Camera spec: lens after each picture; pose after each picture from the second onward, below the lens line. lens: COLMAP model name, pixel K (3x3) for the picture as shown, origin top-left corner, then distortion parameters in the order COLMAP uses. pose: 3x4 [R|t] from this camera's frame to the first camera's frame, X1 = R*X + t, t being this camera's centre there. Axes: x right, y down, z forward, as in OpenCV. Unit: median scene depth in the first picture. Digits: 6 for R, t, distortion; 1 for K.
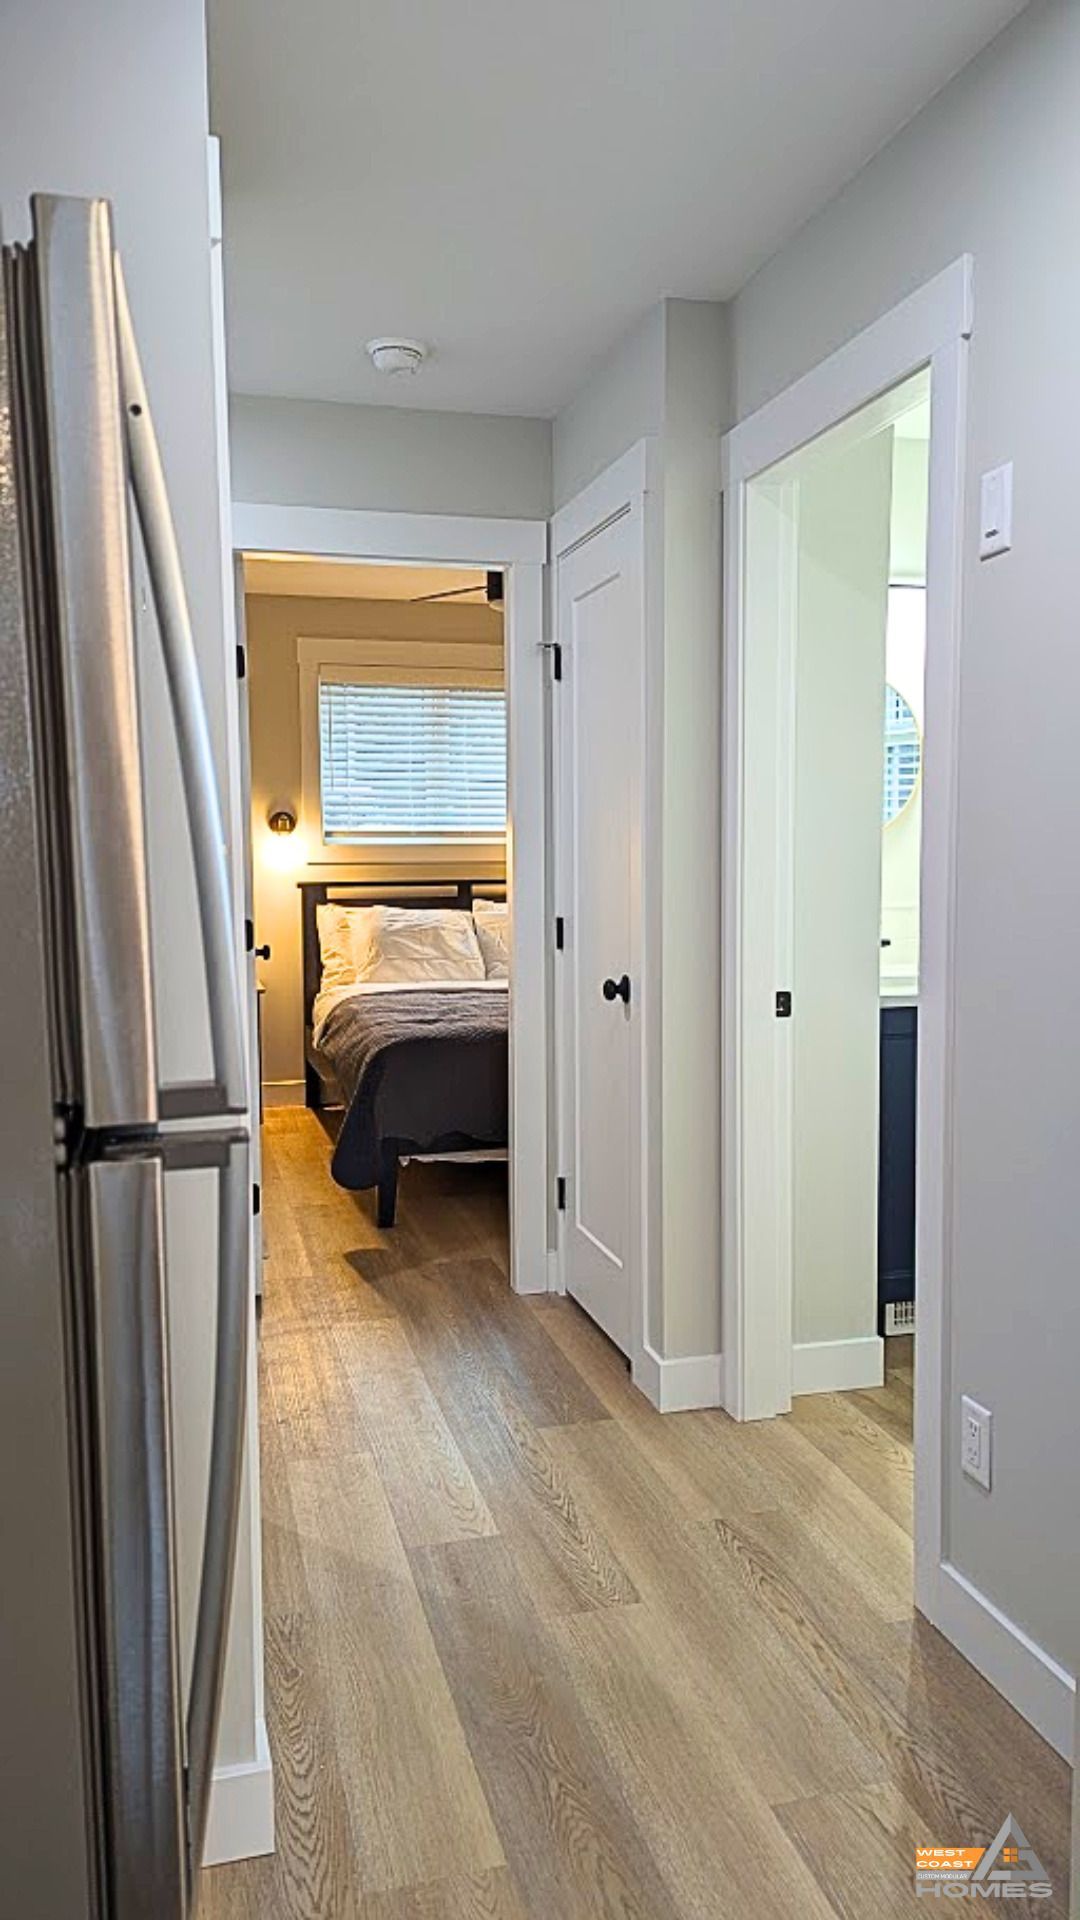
lens RADIAL K [[1293.3, 0, 540.0], [0, 1293.3, 960.0], [0, 0, 1]] dist [0.001292, 0.107758]
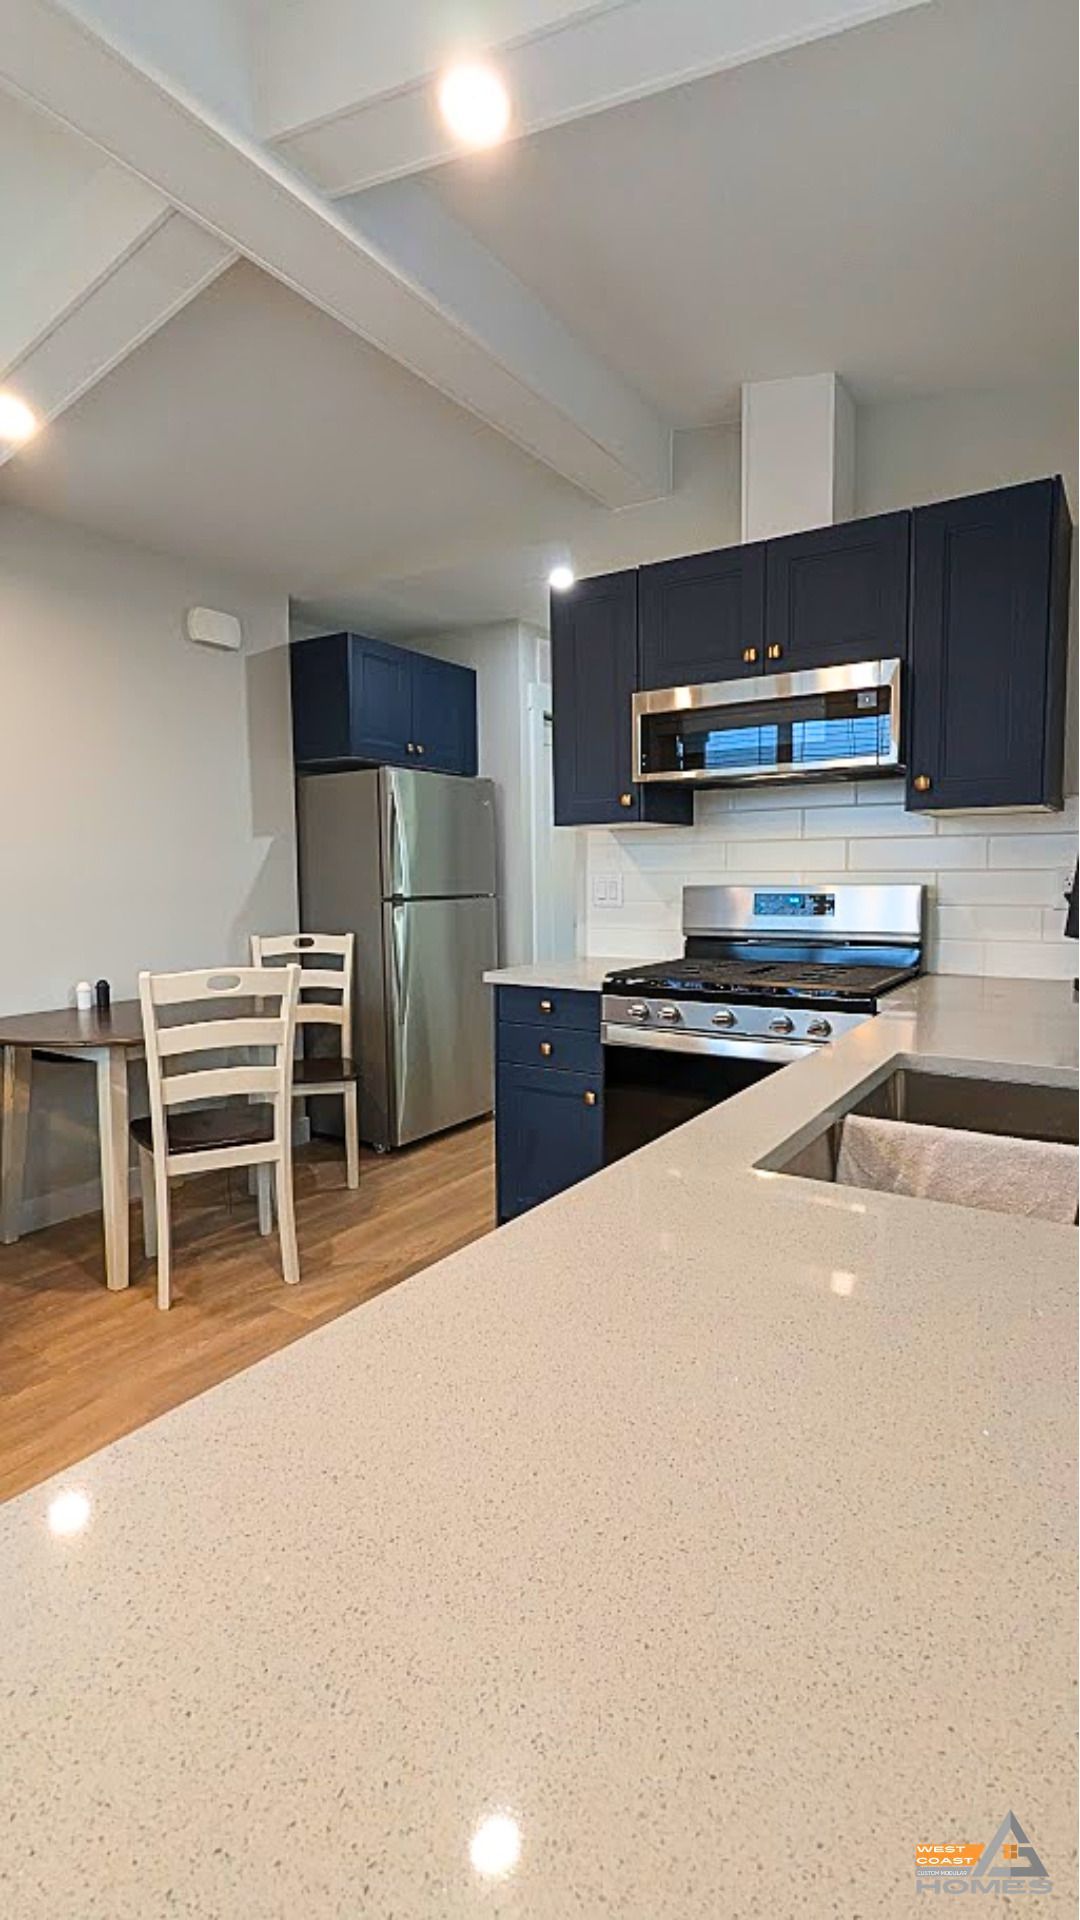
lens RADIAL K [[905.2, 0, 540.0], [0, 905.2, 960.0], [0, 0, 1]] dist [-0.001724, 0.000327]
pose [[0.647131, 0.078758, -0.758300, 0.572681], [-0.067772, 0.996655, 0.045678, 0.027006], [0.759360, 0.021832, 0.650304, -0.227514]]
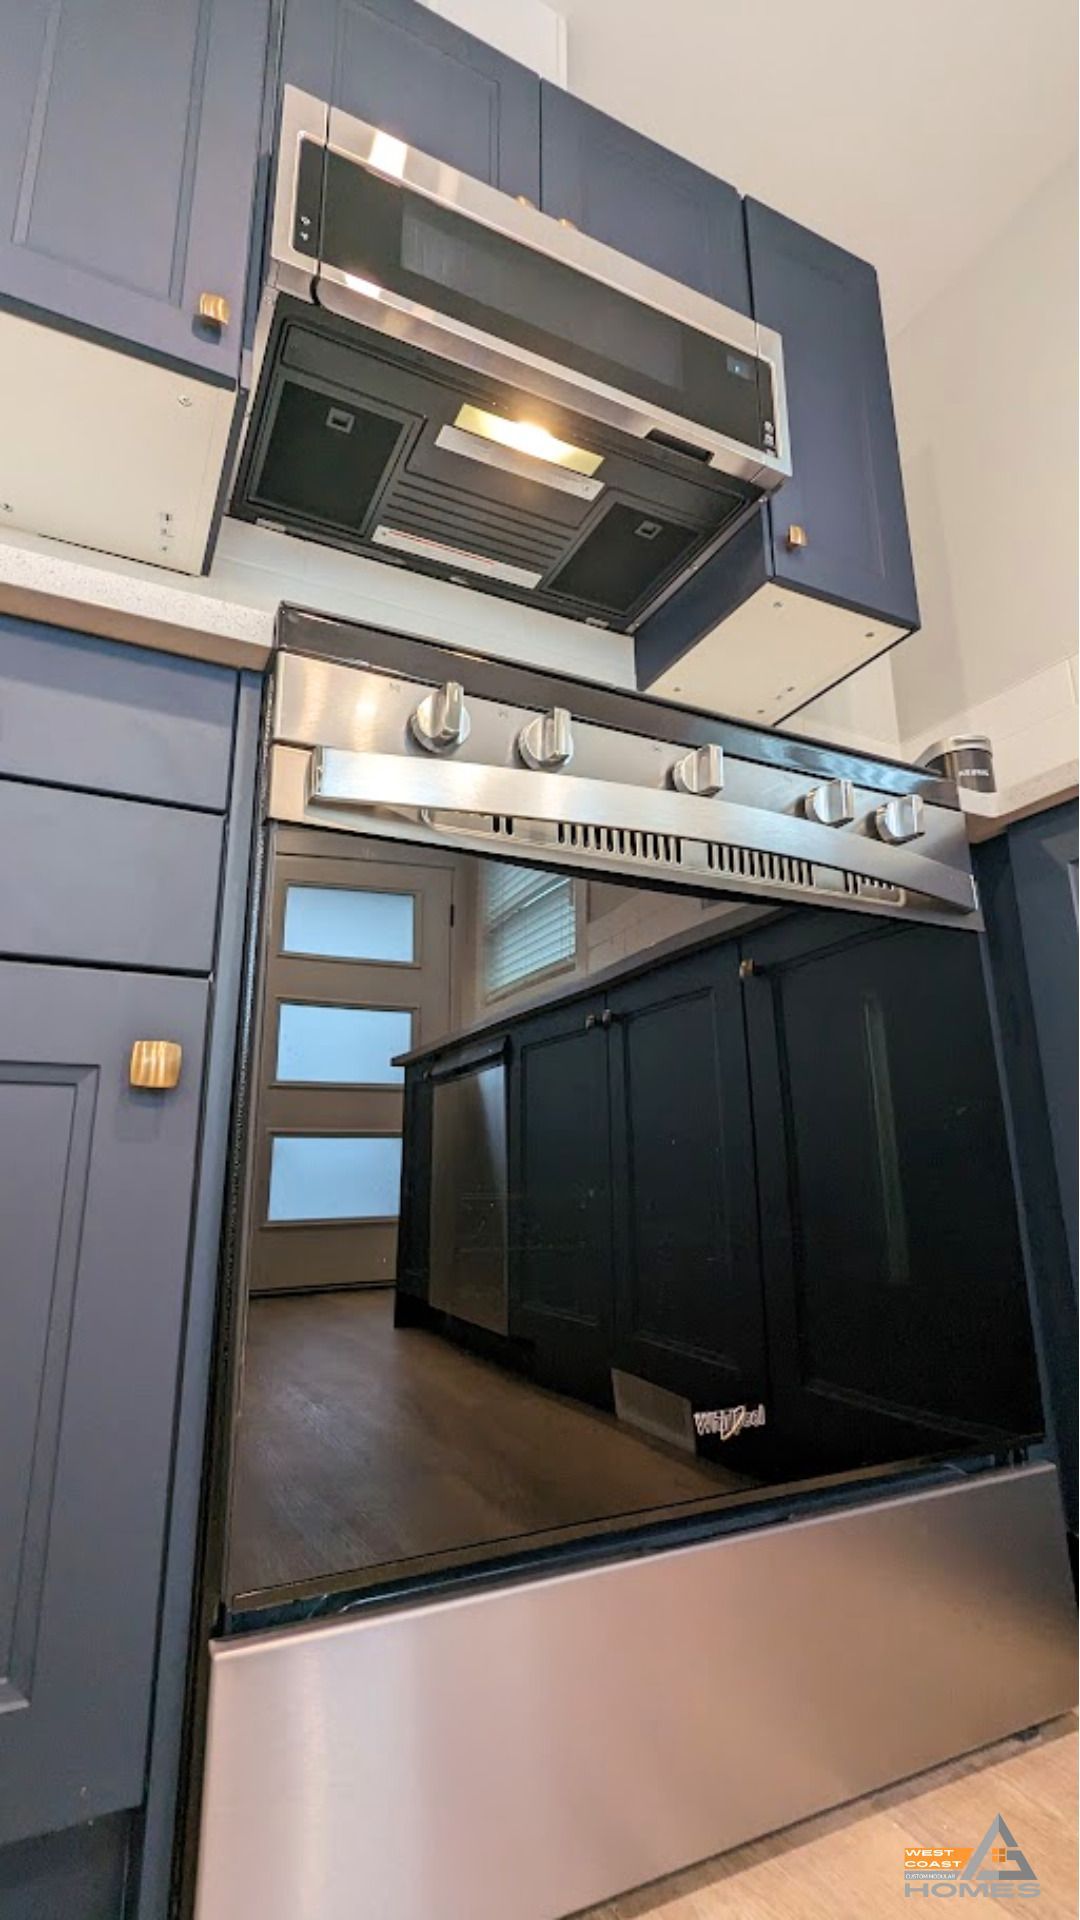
lens RADIAL K [[905.2, 0, 540.0], [0, 905.2, 960.0], [0, 0, 1]] dist [-0.001724, 0.000327]
pose [[0.982781, 0.047719, 0.178508, 0.245628], [0.014623, 0.942963, -0.332578, 0.150456], [-0.184197, 0.329461, 0.926028, -0.000046]]
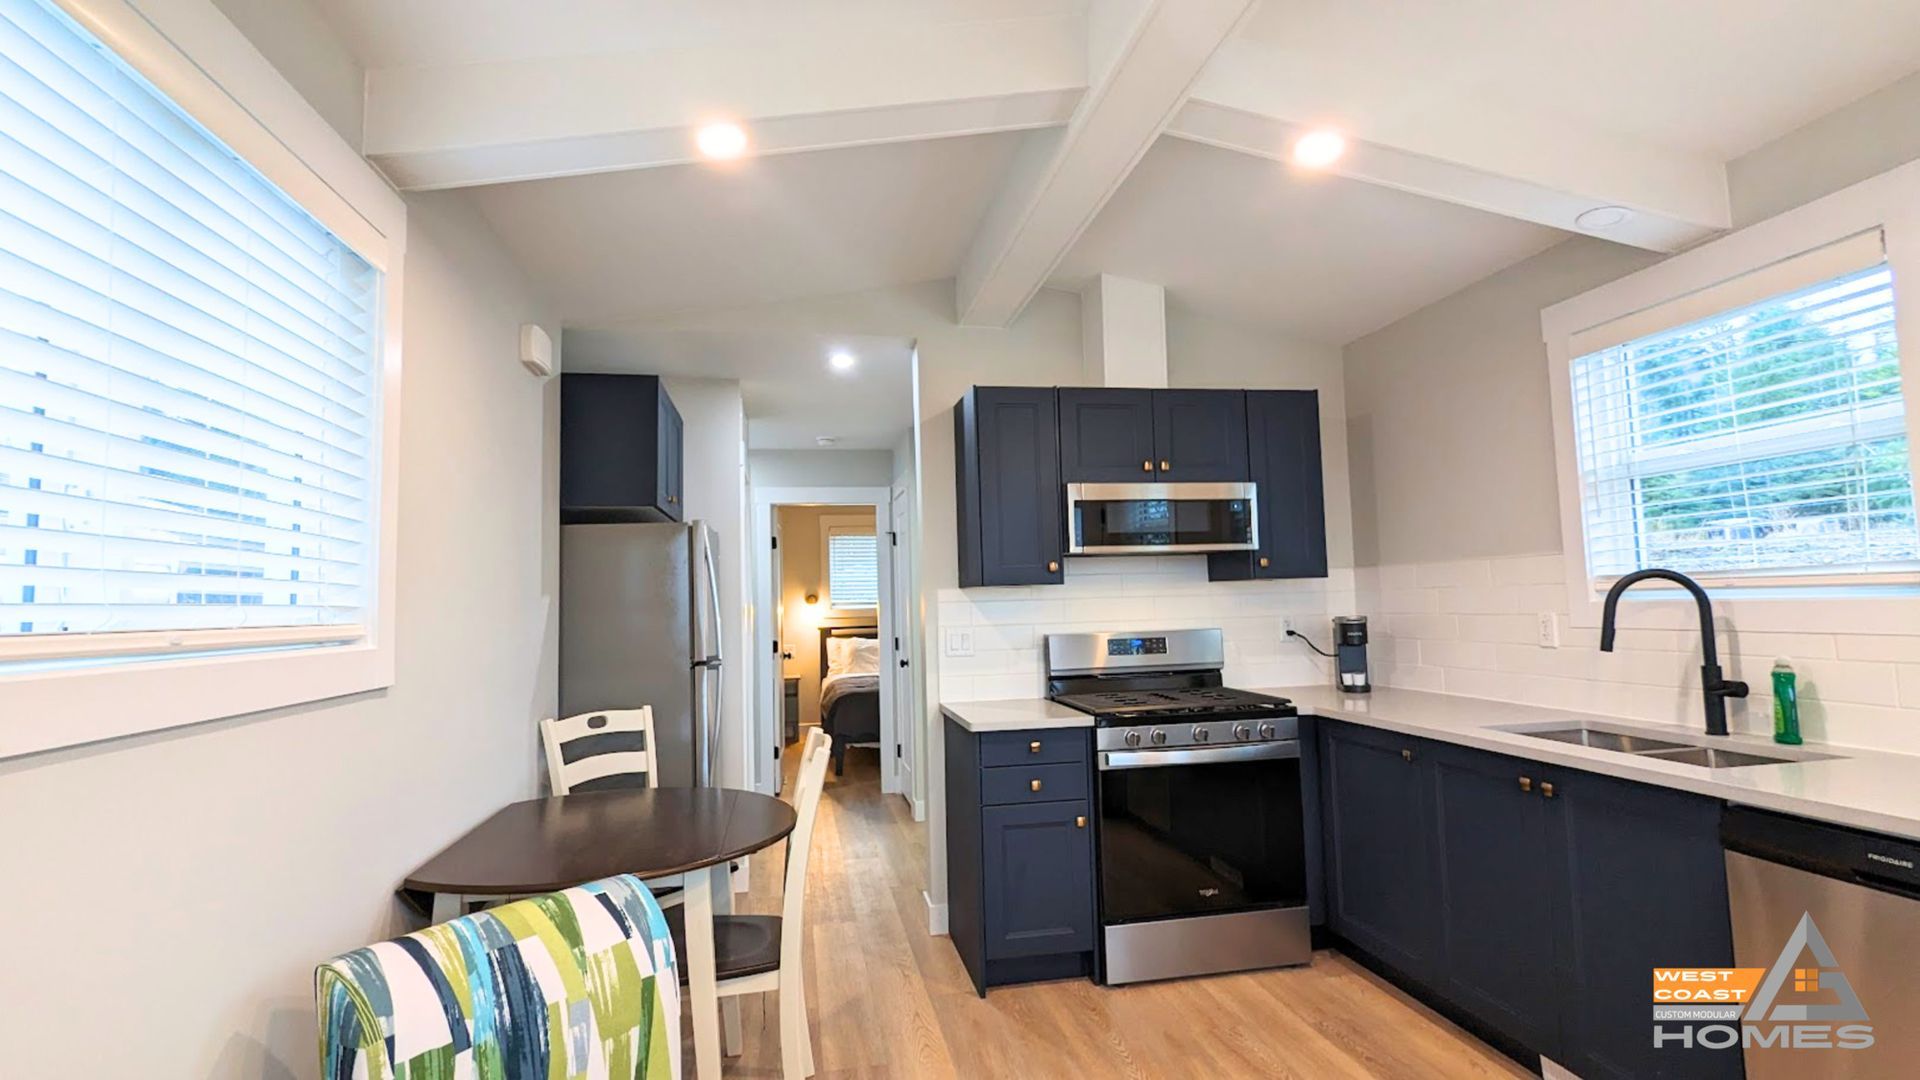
lens RADIAL K [[905.2, 0, 960.0], [0, 905.2, 540.0], [0, 0, 1]] dist [-0.001724, 0.000327]
pose [[0.994720, -0.024624, -0.099630, 0.204139], [0.008680, 0.987497, -0.157401, 0.036503], [0.102260, 0.155705, 0.982496, -0.484407]]
